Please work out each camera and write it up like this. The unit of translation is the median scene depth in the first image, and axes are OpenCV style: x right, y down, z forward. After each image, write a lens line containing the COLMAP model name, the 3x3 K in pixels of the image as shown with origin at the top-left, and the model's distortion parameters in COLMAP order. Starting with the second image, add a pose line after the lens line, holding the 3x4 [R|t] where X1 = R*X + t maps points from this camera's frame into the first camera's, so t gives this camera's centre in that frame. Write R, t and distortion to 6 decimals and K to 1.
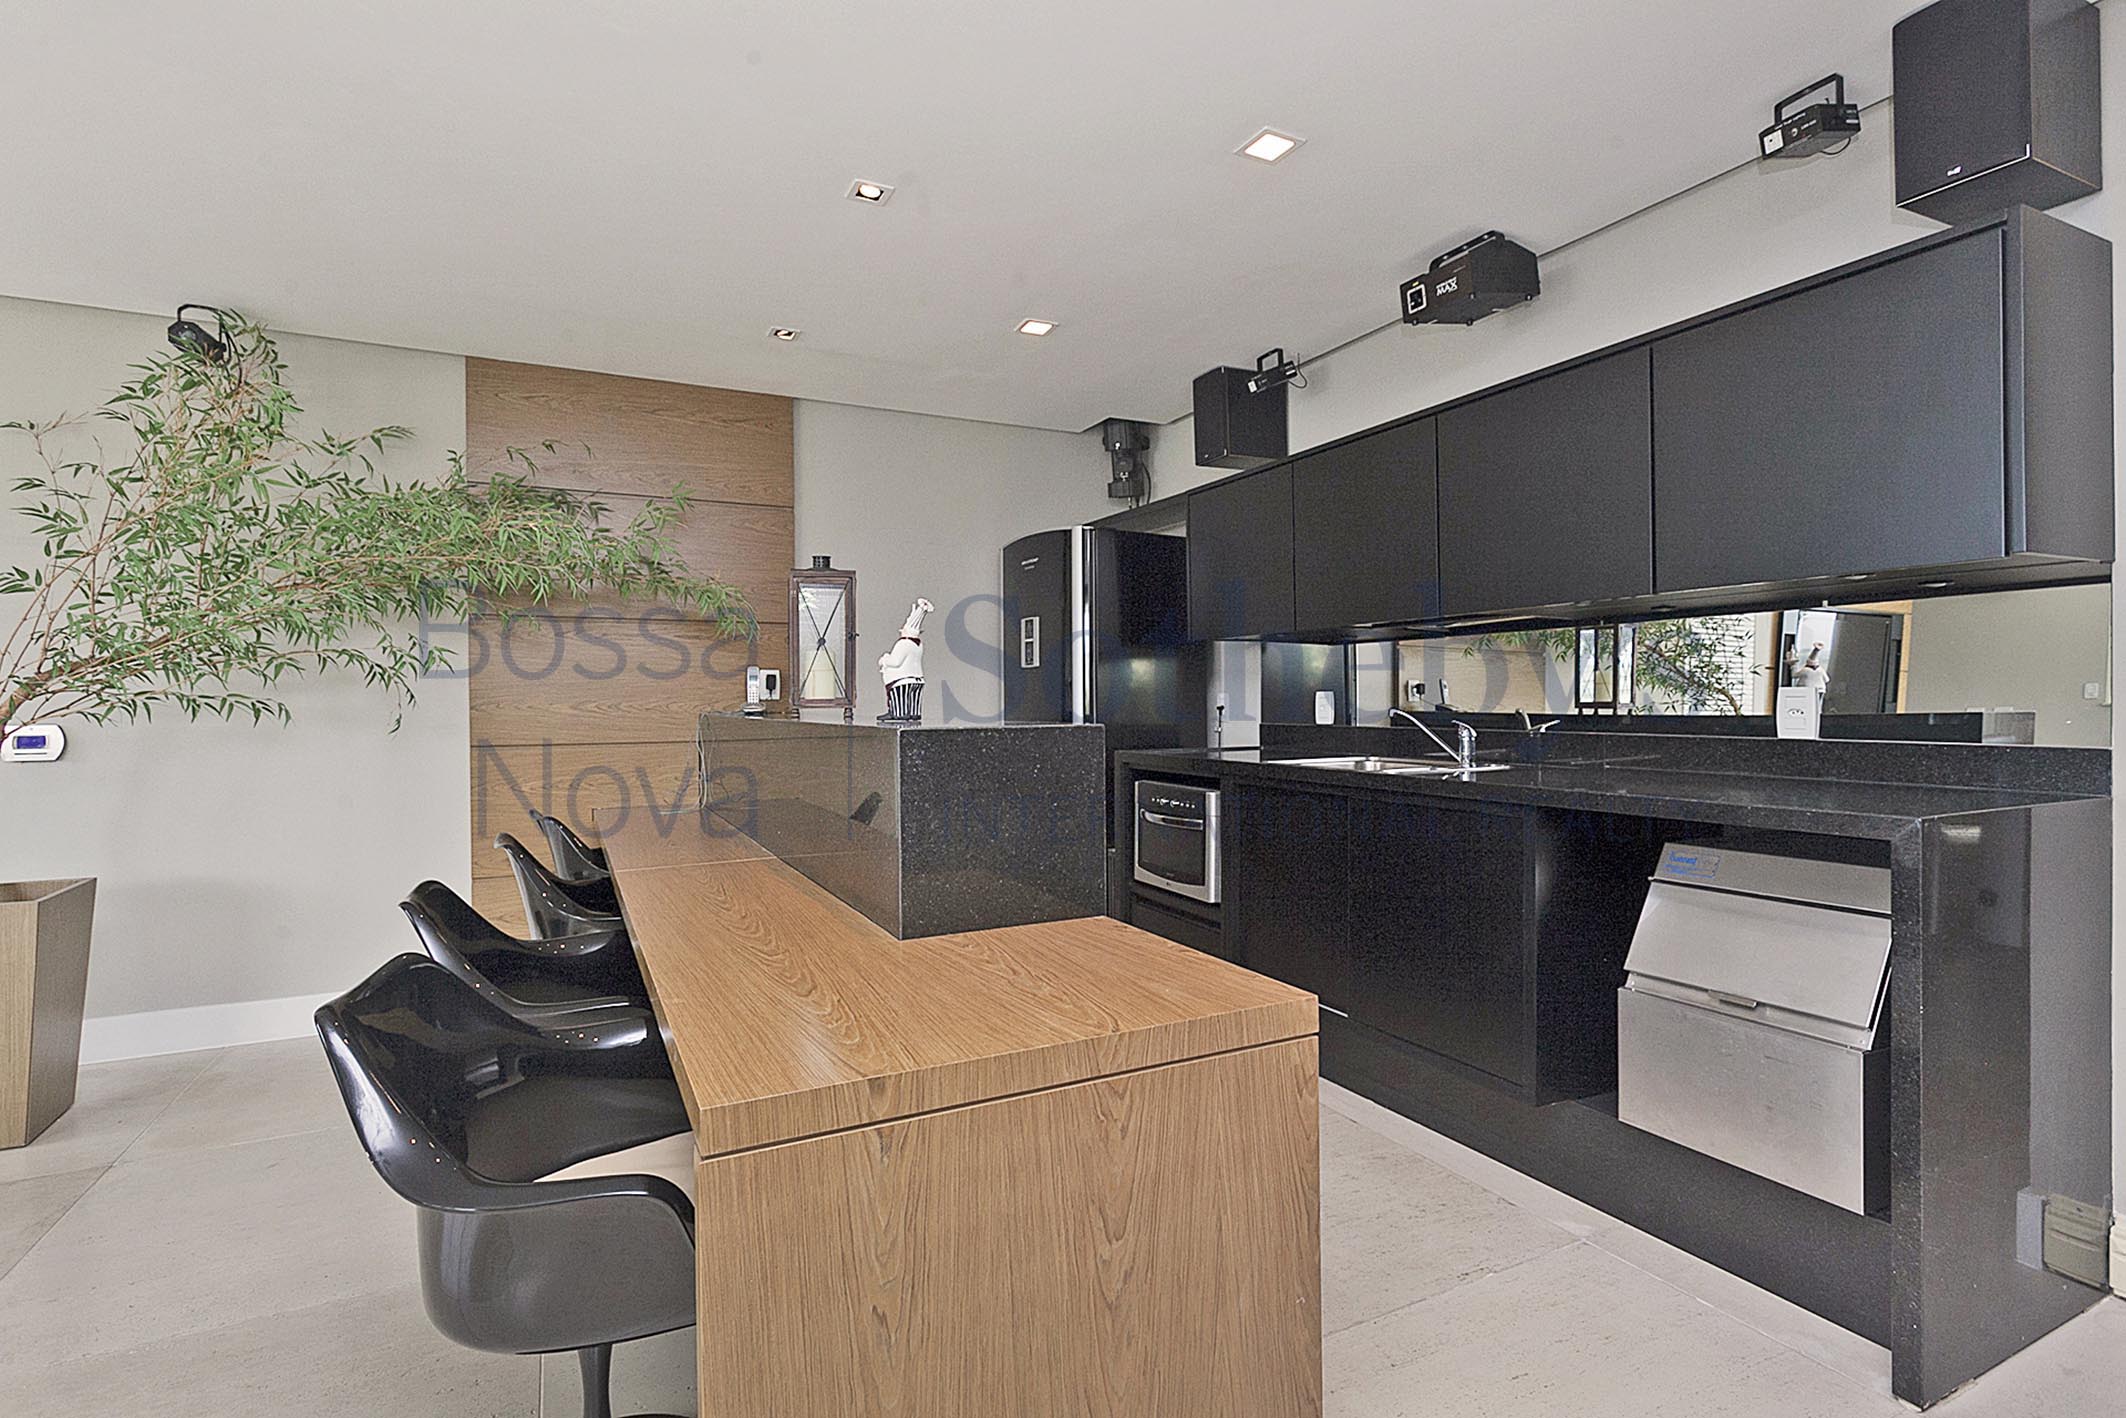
lens RADIAL K [[969.0, 0, 1061.2], [0, 969.0, 700.9], [0, 0, 1]] dist [-0.000147, 0.000016]
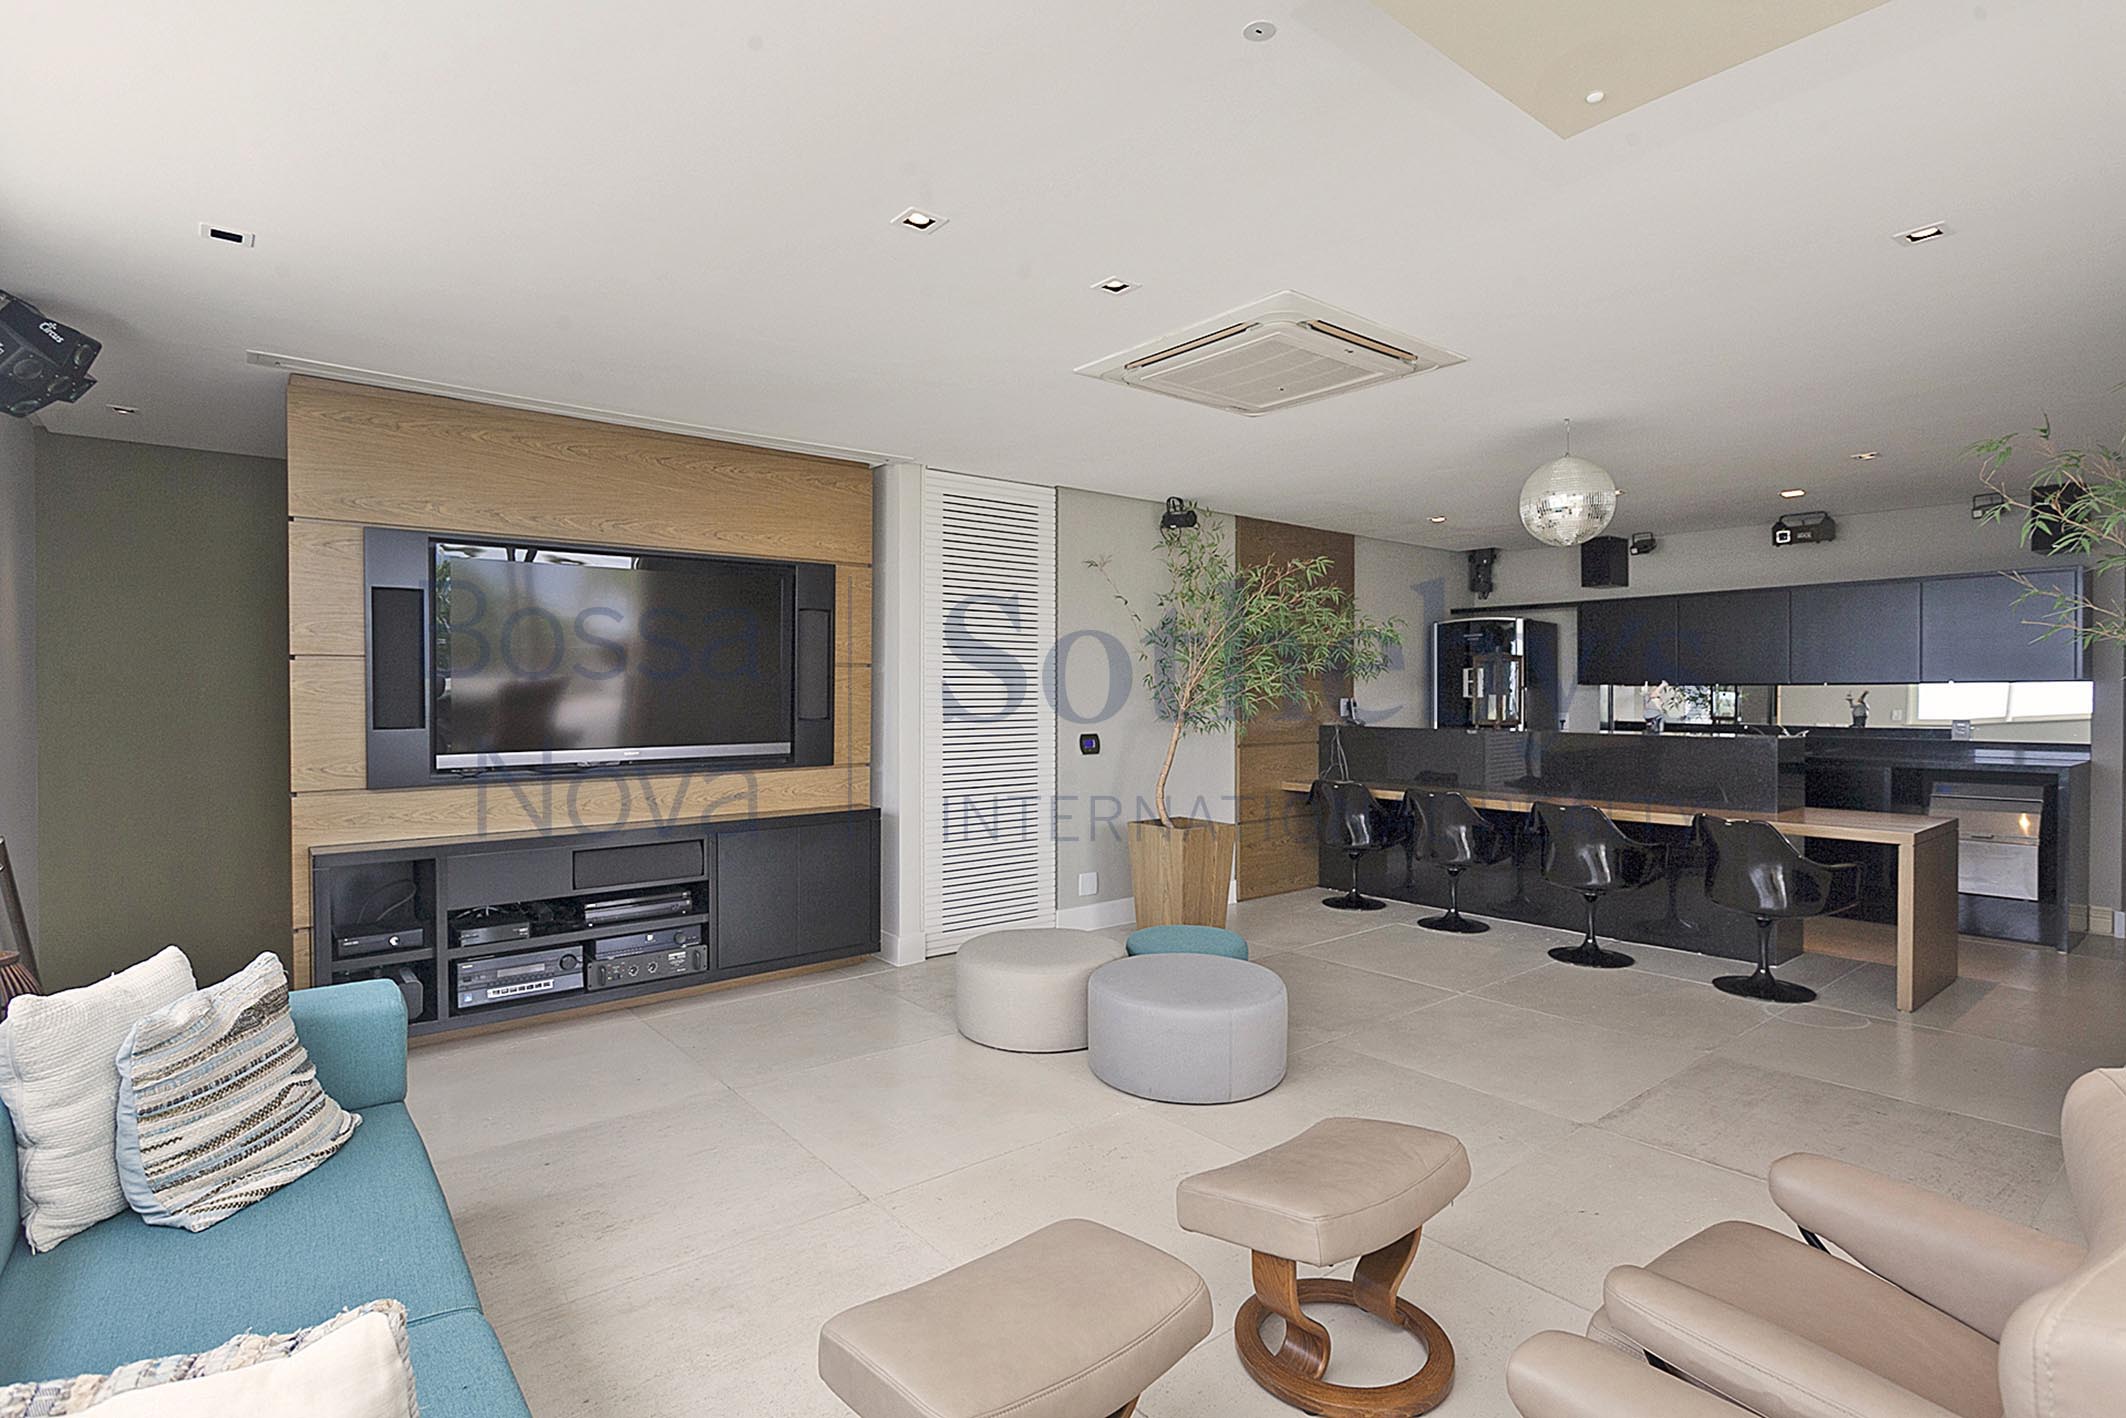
lens RADIAL K [[1028.7, 0, 1078.7], [0, 1028.7, 703.5], [0, 0, 1]] dist [-0.000198, 0.000415]
pose [[0.979790, 0.004141, 0.199988, -1.040457], [-0.006029, 0.999943, 0.008830, -0.036329], [-0.199940, -0.009858, 0.979759, -0.591249]]
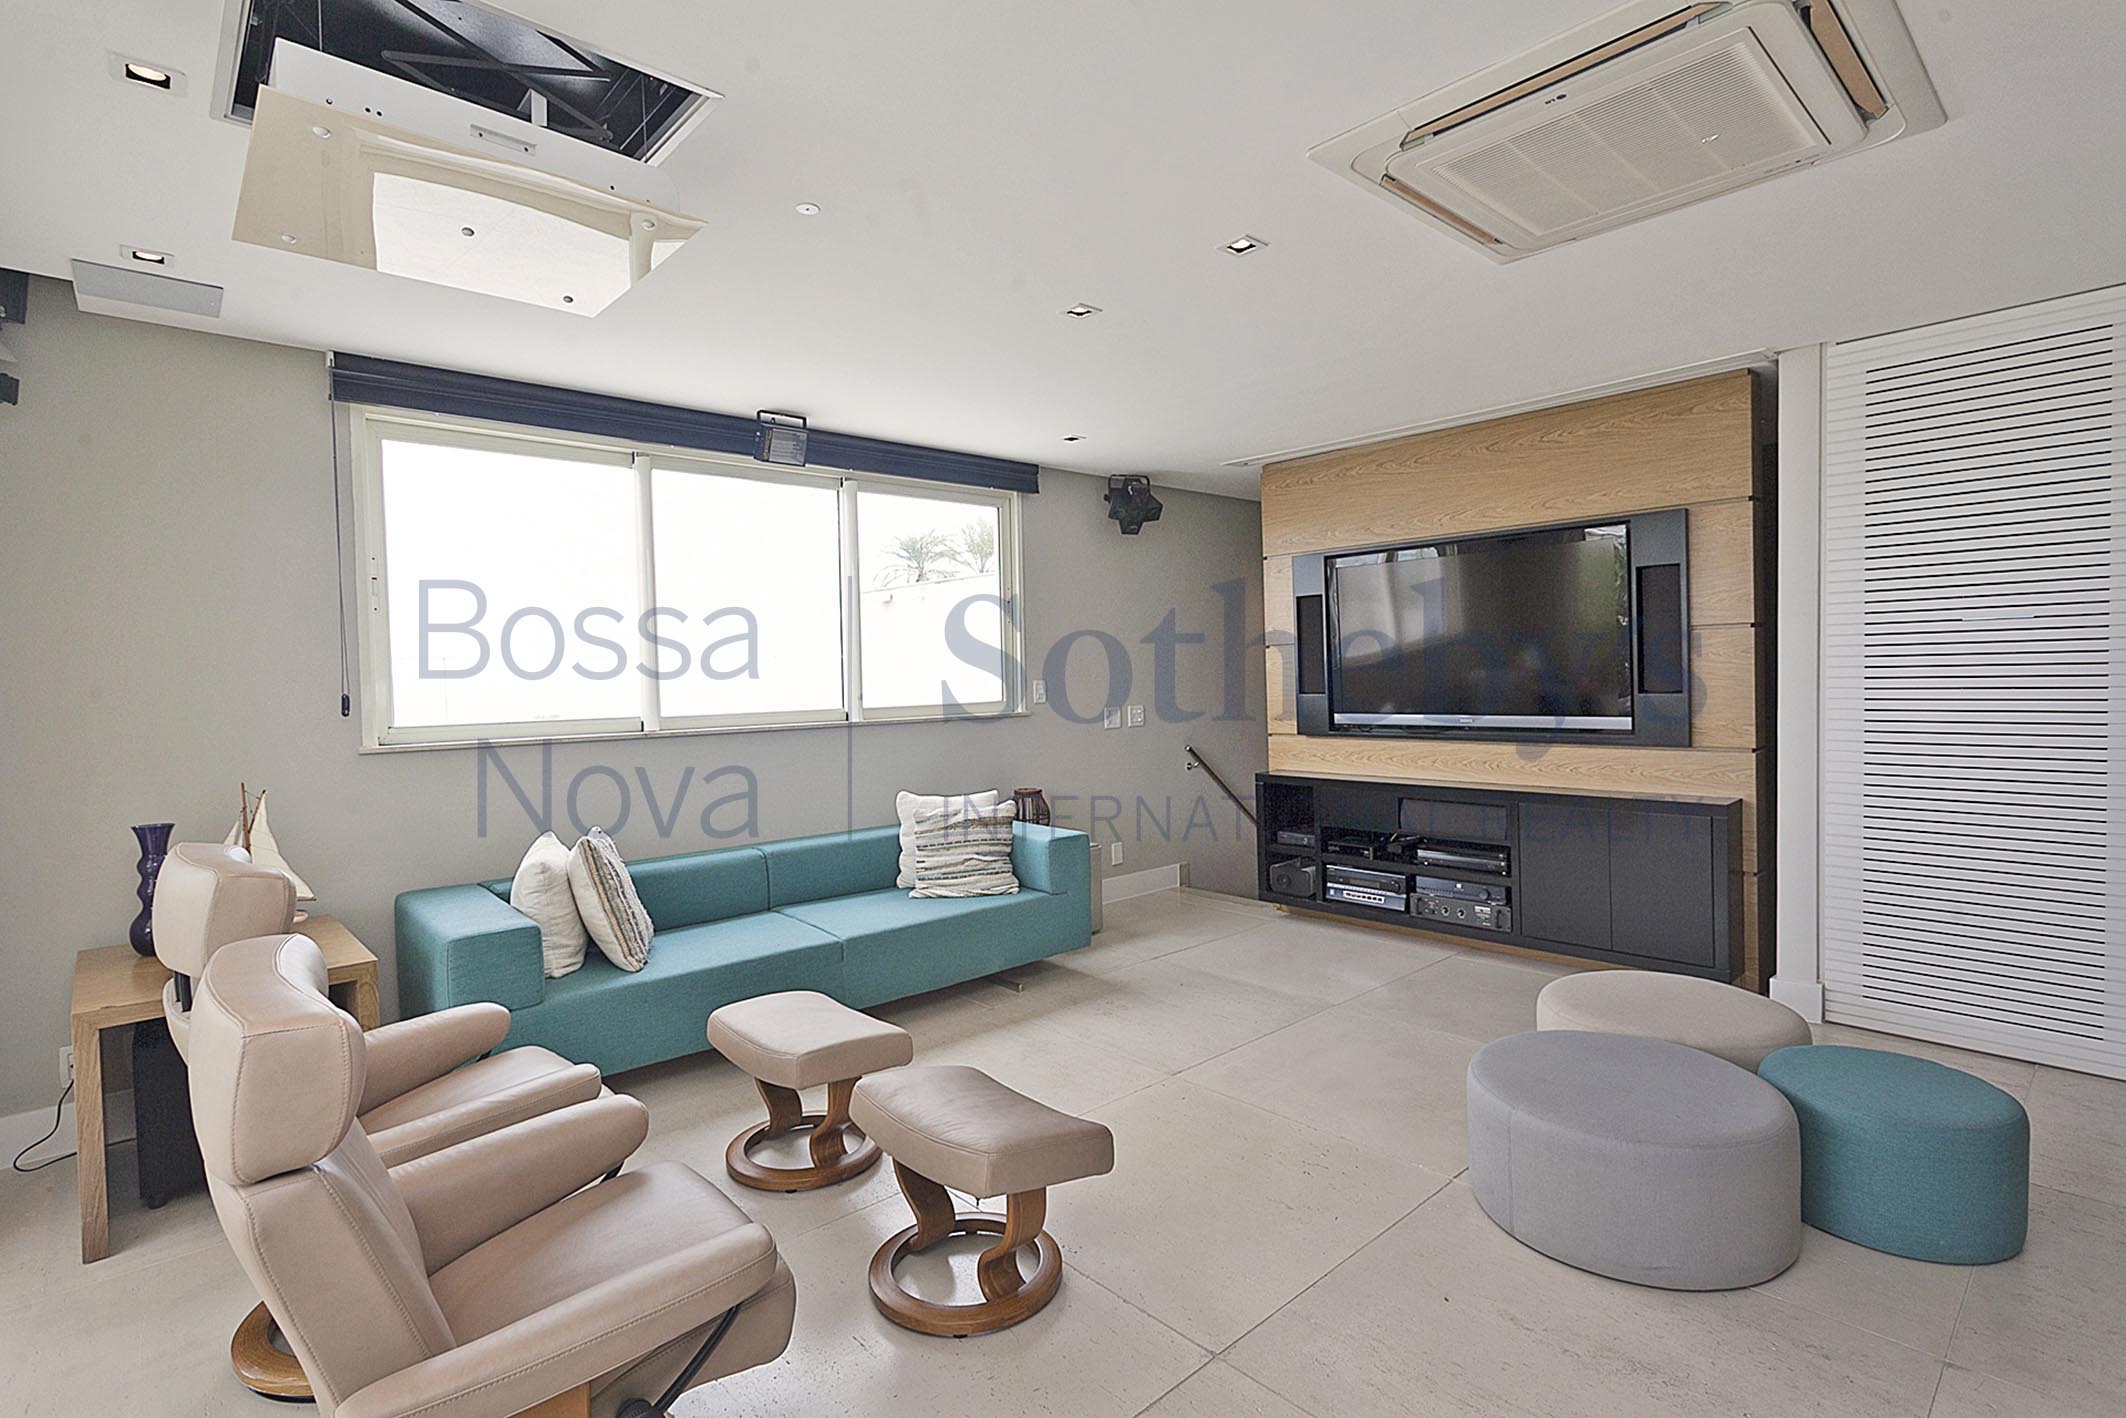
lens RADIAL K [[1028.7, 0, 1077.8], [0, 1028.7, 707.2], [0, 0, 1]] dist [-0.000198, 0.000415]
pose [[0.259419, 0.033475, -0.965185, 3.065505], [0.018255, 0.999051, 0.039556, -0.067542], [0.965592, -0.027881, 0.258561, 1.479972]]
